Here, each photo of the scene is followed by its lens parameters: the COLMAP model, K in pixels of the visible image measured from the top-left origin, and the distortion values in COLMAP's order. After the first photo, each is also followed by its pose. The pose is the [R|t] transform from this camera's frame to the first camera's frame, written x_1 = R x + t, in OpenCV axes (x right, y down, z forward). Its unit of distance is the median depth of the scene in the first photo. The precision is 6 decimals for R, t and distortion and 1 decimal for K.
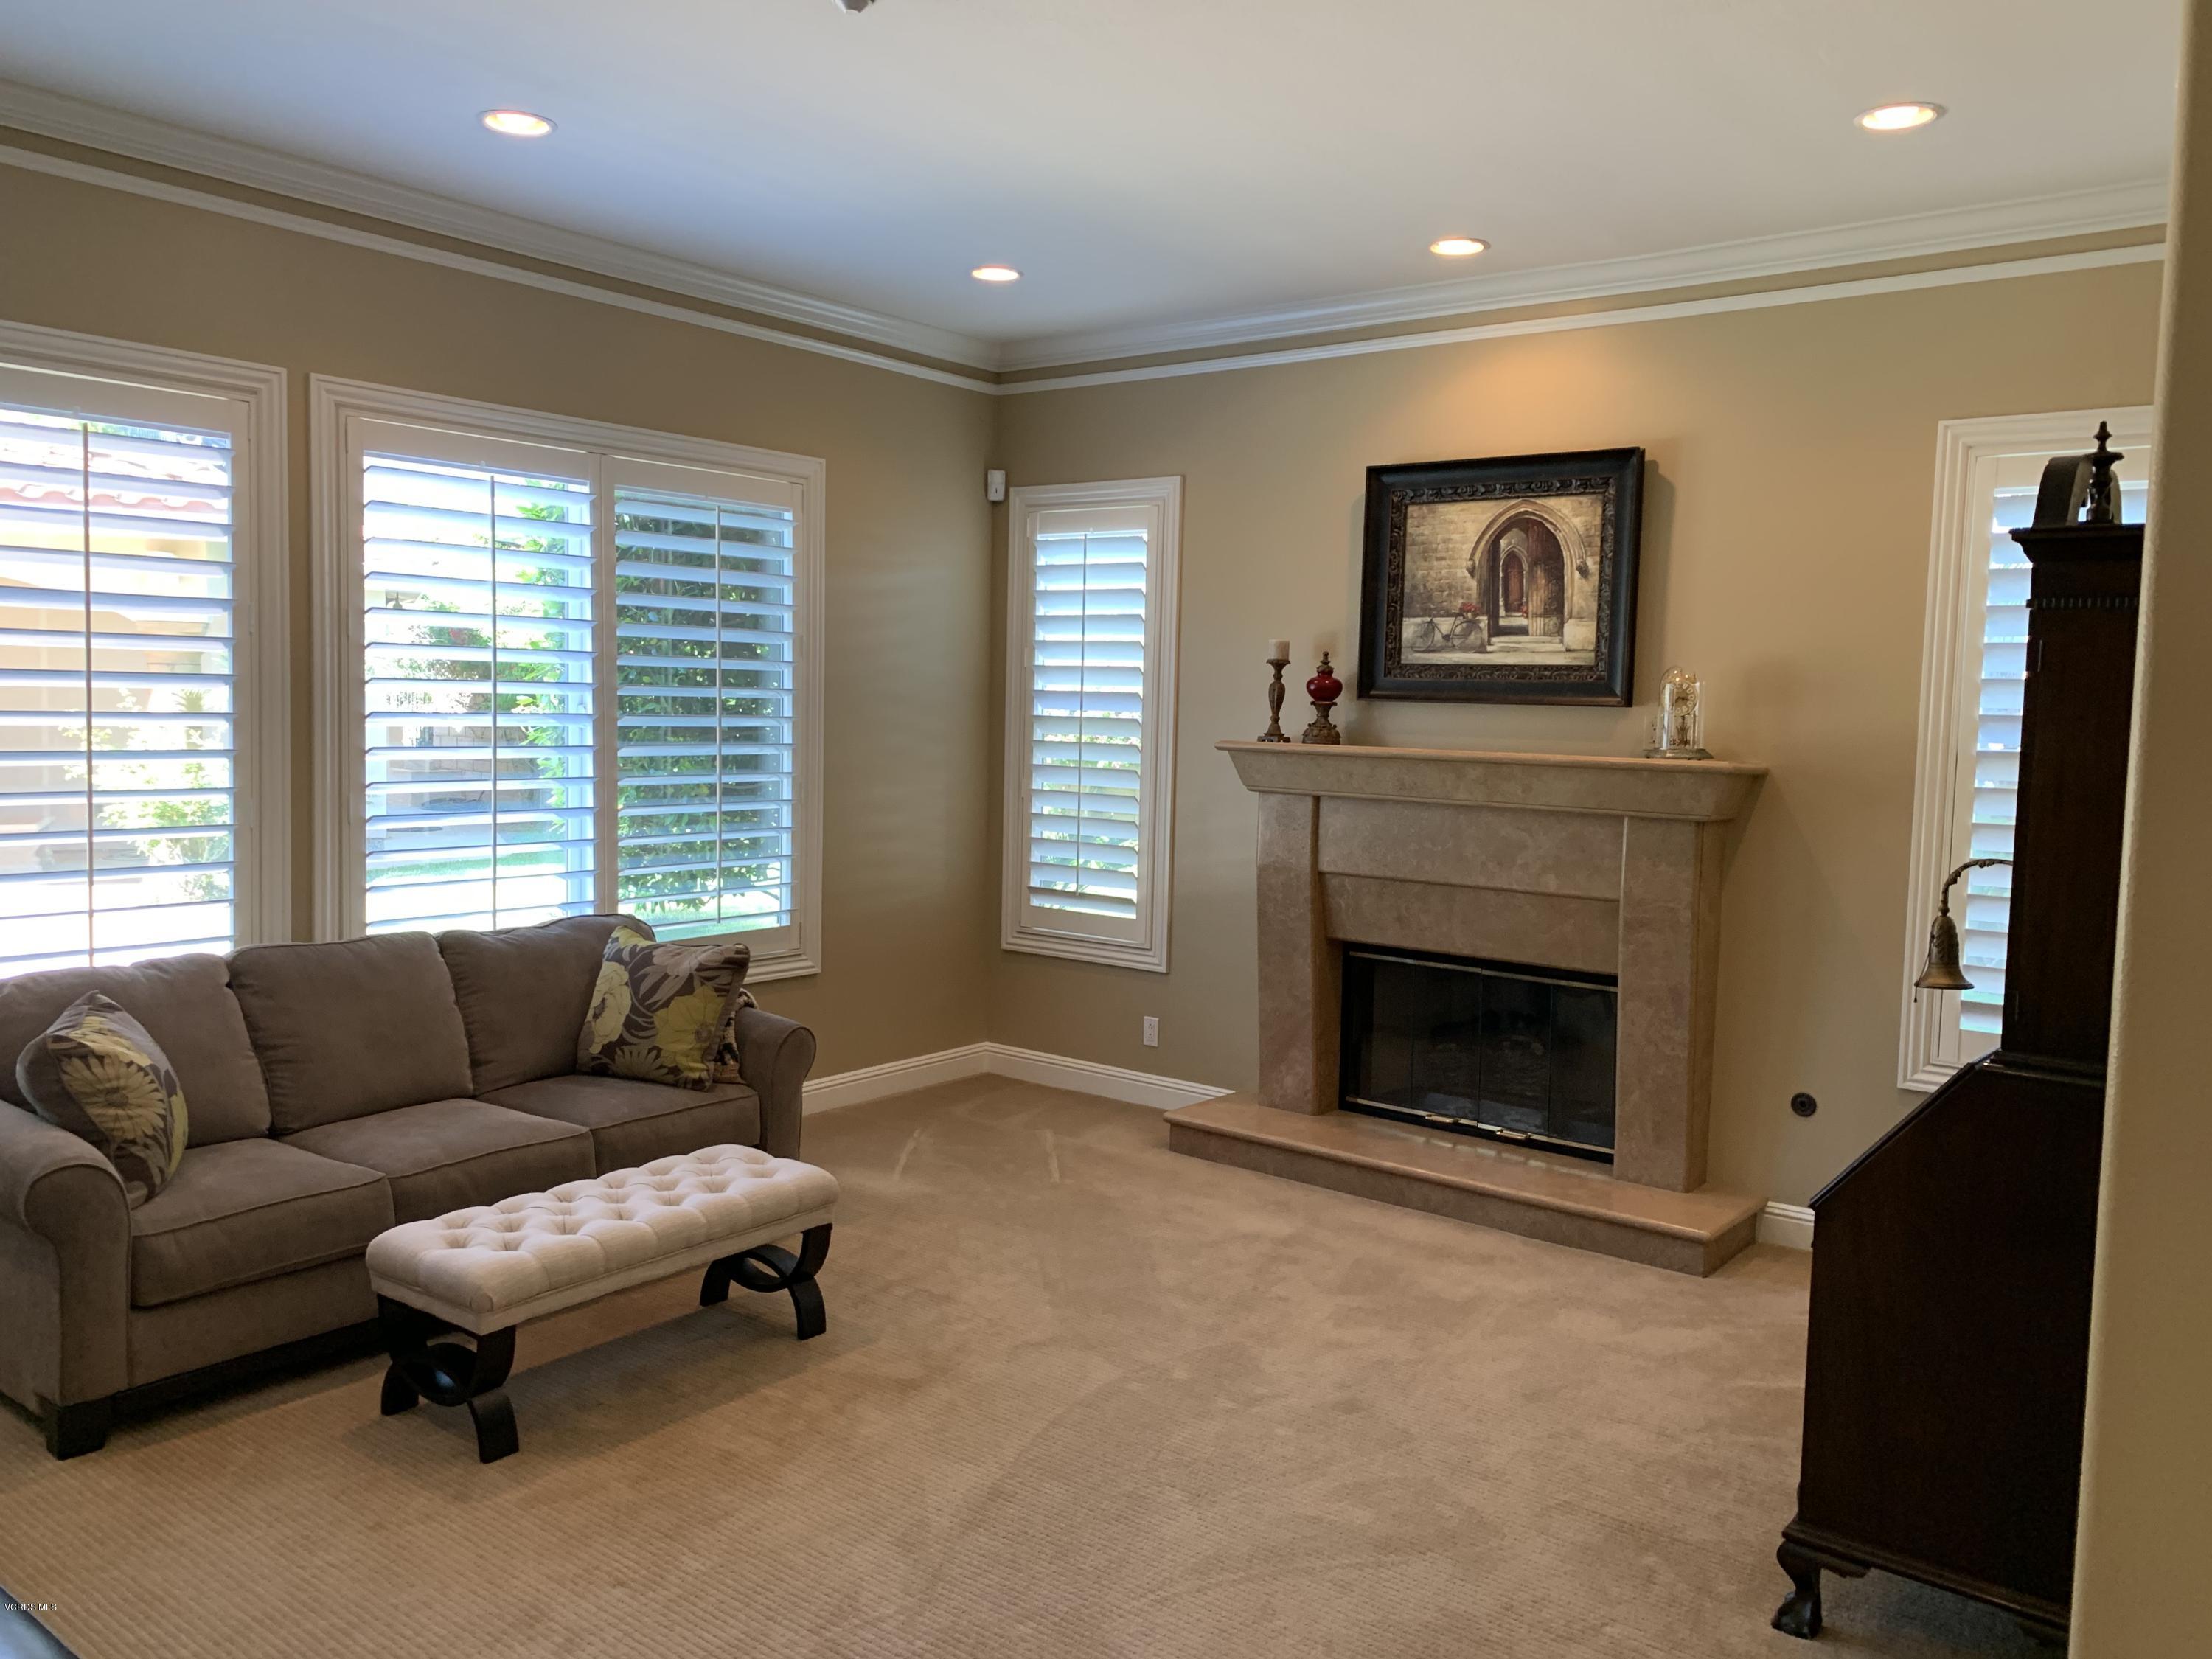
lens RADIAL K [[1744.3, 0, 1109.7], [0, 1744.3, 826.4], [0, 0, 1]] dist [0.033574, -0.016707]
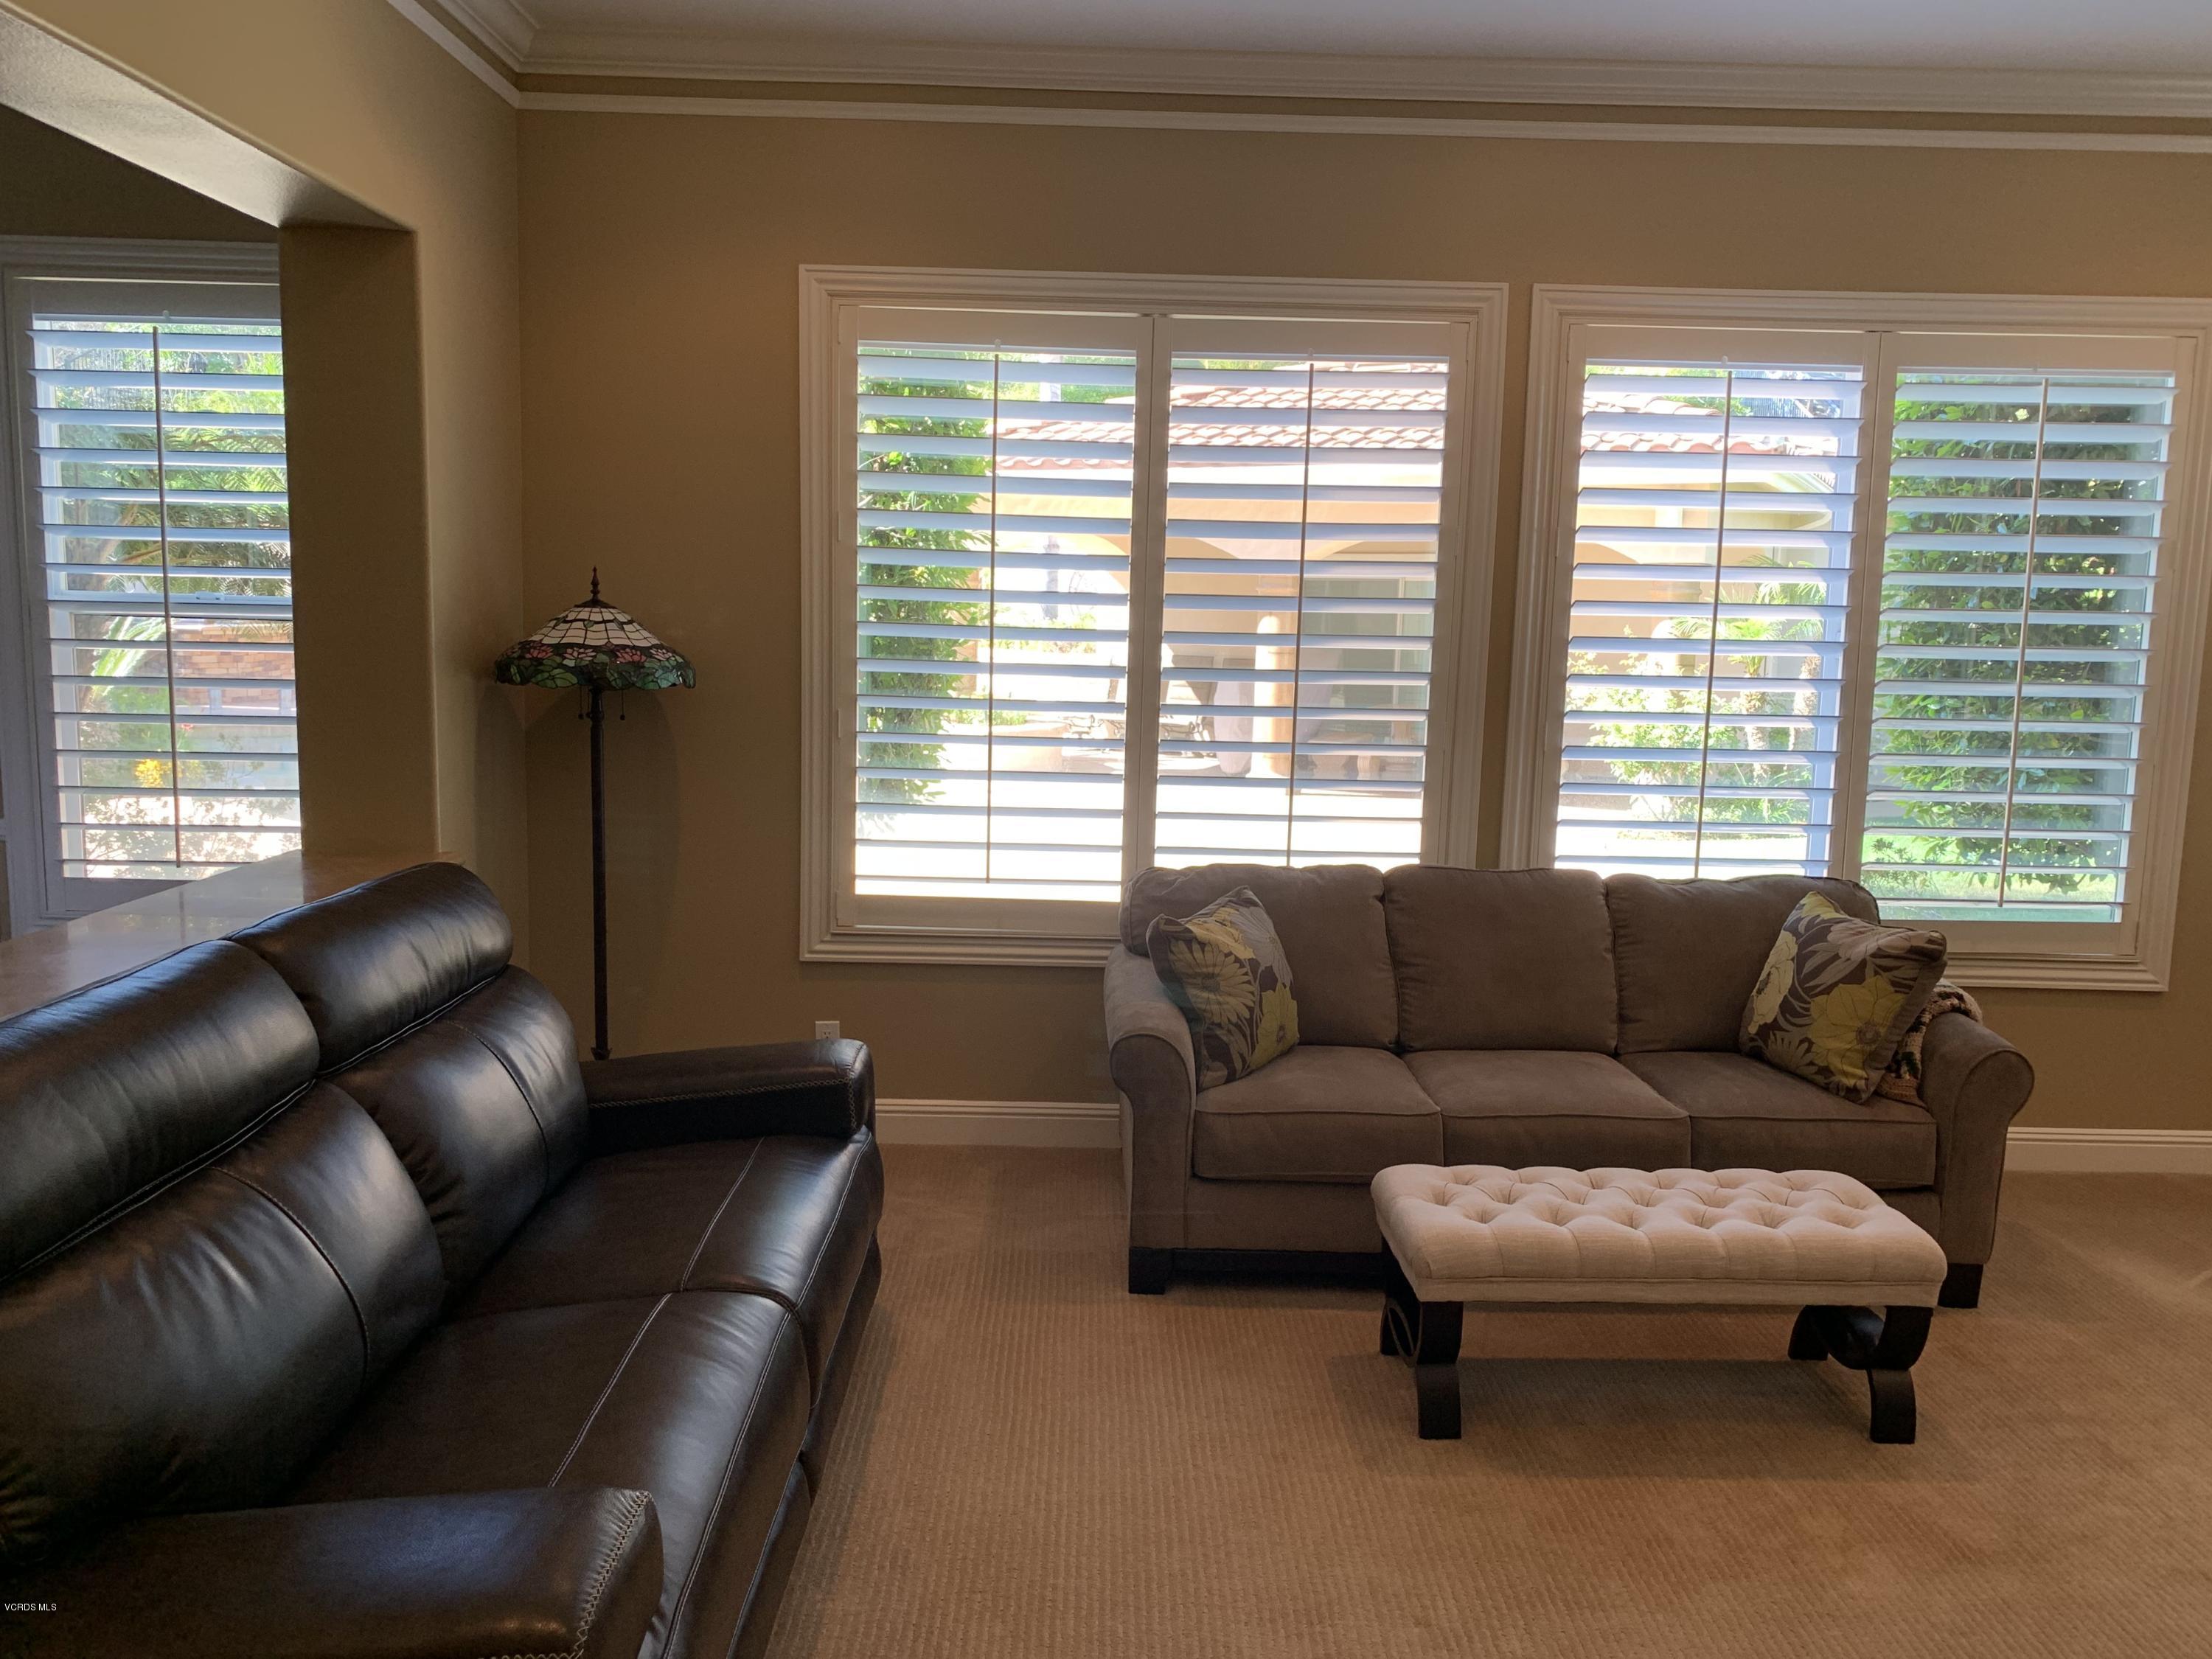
lens RADIAL K [[1744.3, 0, 1108.7], [0, 1744.3, 817.4], [0, 0, 1]] dist [0.033574, -0.016707]
pose [[0.623636, 0.093558, -0.776096, 0.192541], [-0.069329, 0.995519, 0.064300, -0.011547], [0.778635, 0.013706, 0.627328, 0.231936]]
